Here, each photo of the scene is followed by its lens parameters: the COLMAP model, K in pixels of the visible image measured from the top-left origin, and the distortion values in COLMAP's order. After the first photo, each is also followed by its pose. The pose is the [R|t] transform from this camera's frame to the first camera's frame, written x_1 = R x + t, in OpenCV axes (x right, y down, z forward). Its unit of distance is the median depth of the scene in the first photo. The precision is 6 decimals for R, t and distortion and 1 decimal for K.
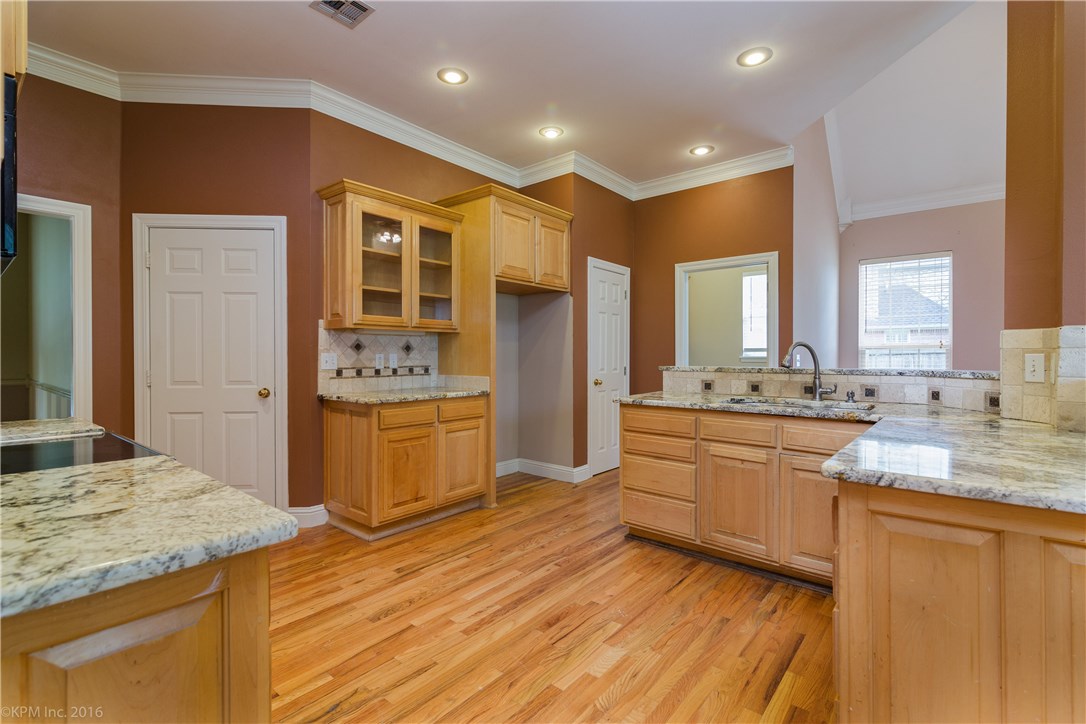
lens RADIAL K [[490.5, 0, 539.2], [0, 490.5, 355.7], [0, 0, 1]] dist [0.003384, 0.000277]
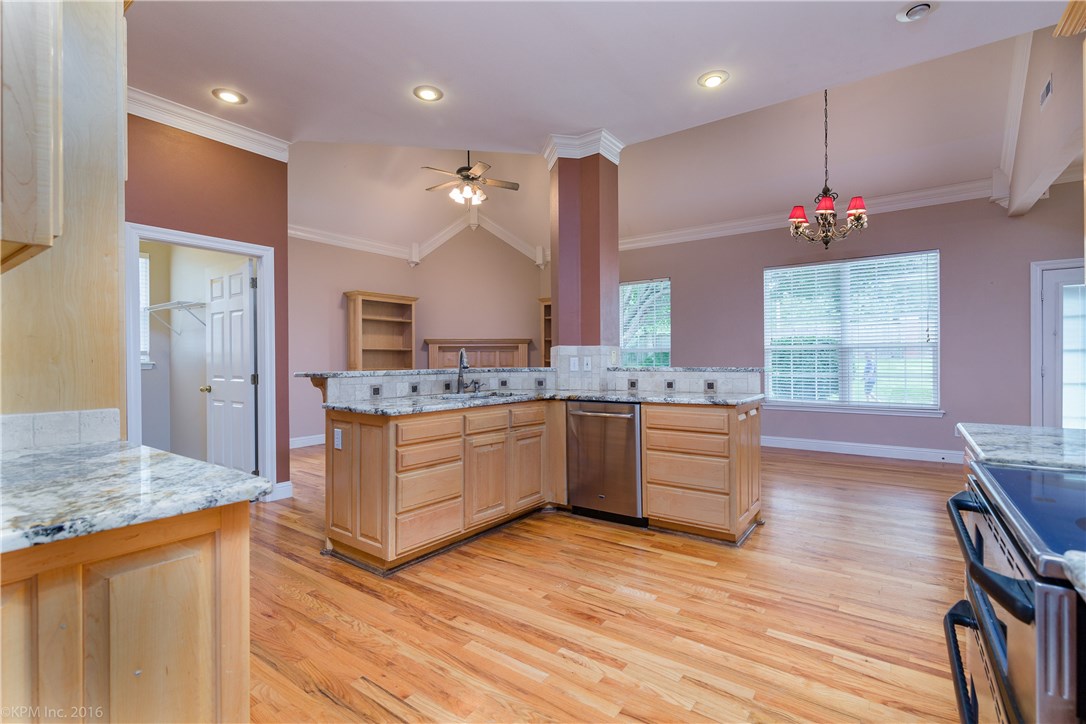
lens RADIAL K [[500.2, 0, 540.3], [0, 500.2, 361.7], [0, 0, 1]] dist [-0.000420, -0.000020]
pose [[-0.068457, -0.000173, 0.997654, -0.864944], [0.008865, 0.999960, 0.000781, 0.008877], [-0.997615, 0.008898, -0.068453, 0.998761]]
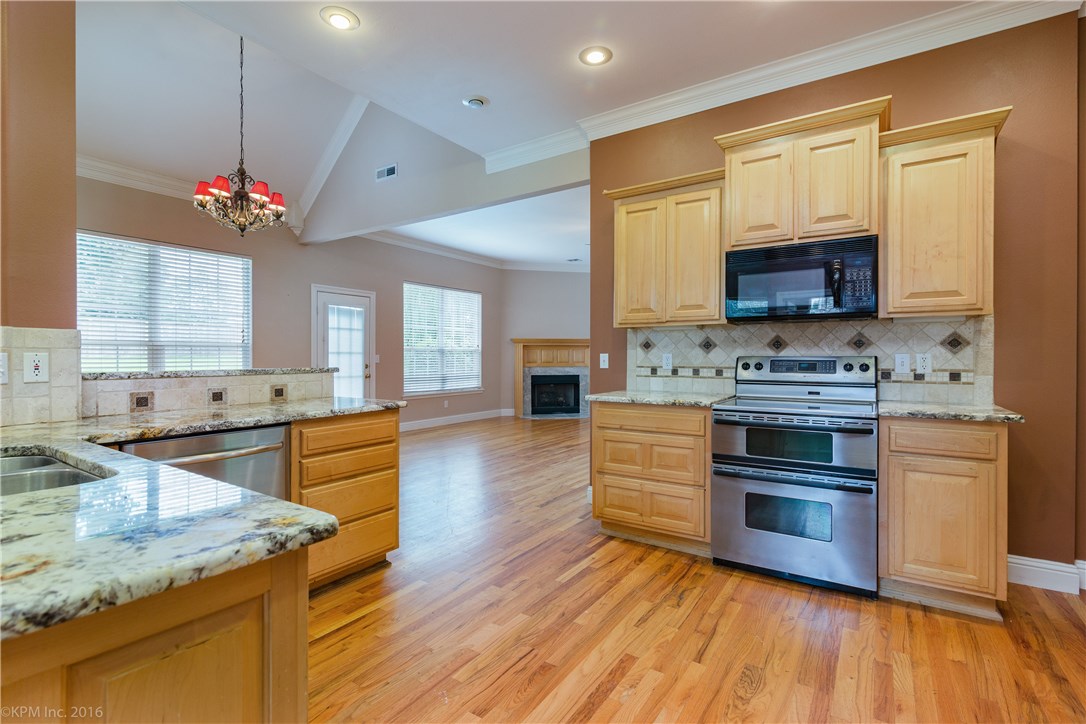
lens RADIAL K [[500.2, 0, 540.3], [0, 500.2, 361.7], [0, 0, 1]] dist [-0.000420, -0.000020]
pose [[-0.994848, 0.007795, -0.101082, 0.087458], [0.006581, 0.999902, 0.012331, 0.006335], [0.101168, 0.011602, -0.994802, 1.569612]]
